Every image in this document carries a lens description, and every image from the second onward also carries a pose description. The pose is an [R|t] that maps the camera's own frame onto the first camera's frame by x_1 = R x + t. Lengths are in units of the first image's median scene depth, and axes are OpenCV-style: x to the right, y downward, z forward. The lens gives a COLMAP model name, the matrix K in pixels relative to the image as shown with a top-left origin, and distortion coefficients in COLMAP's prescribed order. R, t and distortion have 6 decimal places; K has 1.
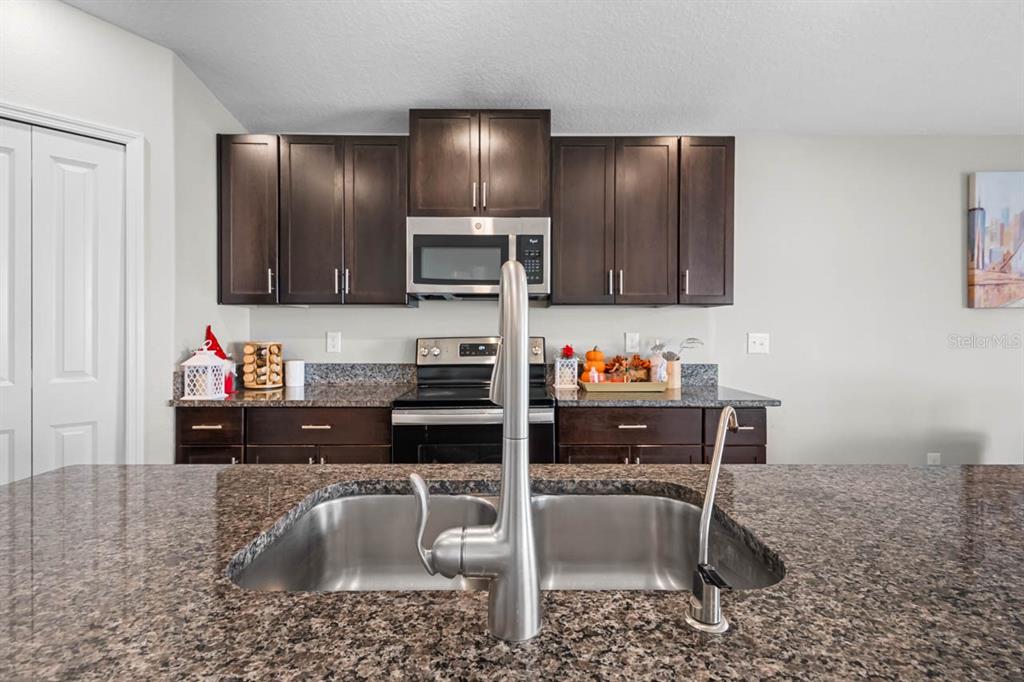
lens RADIAL K [[458.8, 0, 517.9], [0, 458.8, 328.7], [0, 0, 1]] dist [0.002092, -0.000249]
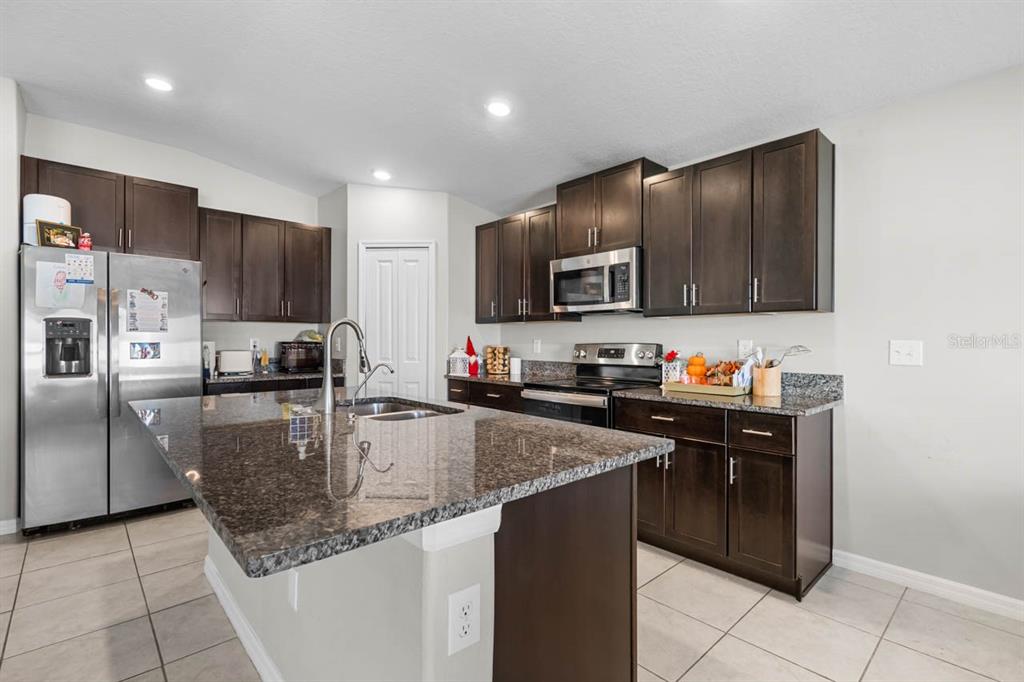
lens RADIAL K [[473.7, 0, 512.0], [0, 473.7, 341.0], [0, 0, 1]] dist [-0.000254, -0.000087]
pose [[0.668683, 0.001629, -0.743546, 0.763846], [0.005727, 0.999957, 0.007341, 0.000152], [0.743525, -0.009167, 0.668645, -0.101817]]
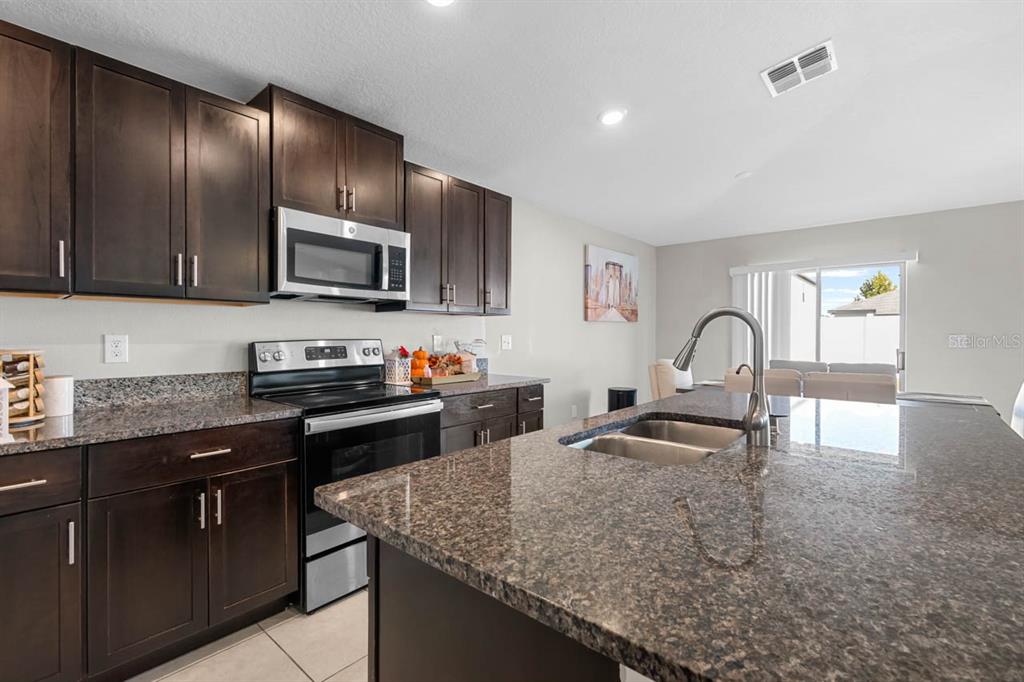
lens RADIAL K [[458.8, 0, 517.9], [0, 458.8, 328.7], [0, 0, 1]] dist [0.002092, -0.000249]
pose [[0.650654, 0.009557, 0.759315, -0.592057], [-0.008992, 0.999948, -0.004881, -0.004347], [-0.759321, -0.003652, 0.650705, 0.058760]]
